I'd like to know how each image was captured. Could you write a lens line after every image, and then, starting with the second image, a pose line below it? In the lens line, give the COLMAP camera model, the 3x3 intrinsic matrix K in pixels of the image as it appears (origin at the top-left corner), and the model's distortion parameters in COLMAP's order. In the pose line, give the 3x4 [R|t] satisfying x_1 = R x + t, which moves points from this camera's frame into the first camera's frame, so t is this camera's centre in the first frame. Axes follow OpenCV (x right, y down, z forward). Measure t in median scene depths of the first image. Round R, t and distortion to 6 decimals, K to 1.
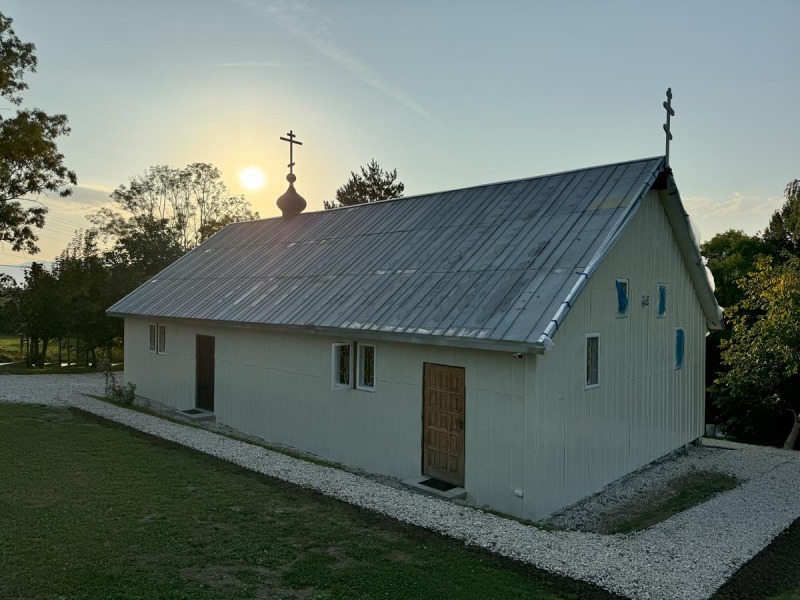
lens RADIAL K [[651.6, 0, 400.0], [0, 651.6, 300.0], [0, 0, 1]] dist [-0.064061, -0.004327]
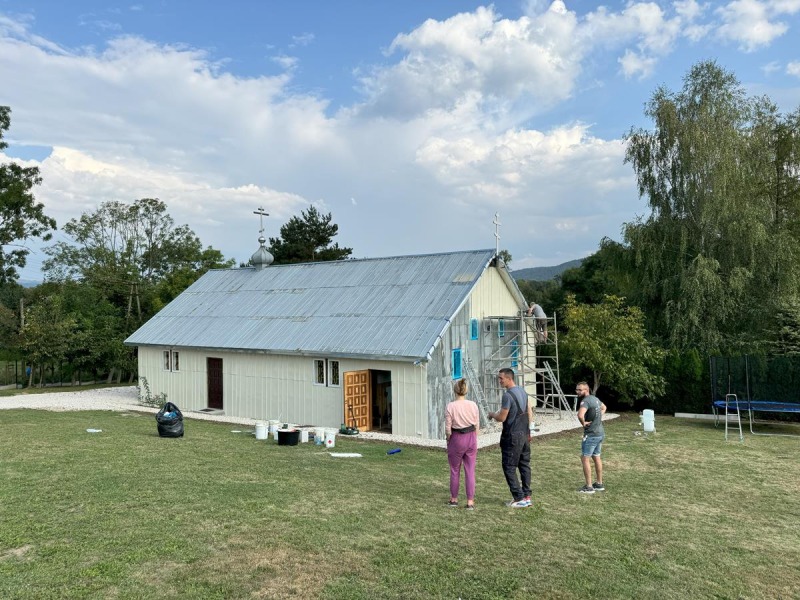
lens RADIAL K [[651.6, 0, 400.0], [0, 651.6, 300.0], [0, 0, 1]] dist [-0.064061, -0.004327]
pose [[0.993179, -0.031814, 0.112179, -0.018773], [0.033256, 0.999386, -0.011004, -0.019677], [-0.111760, 0.014660, 0.993627, -0.218733]]
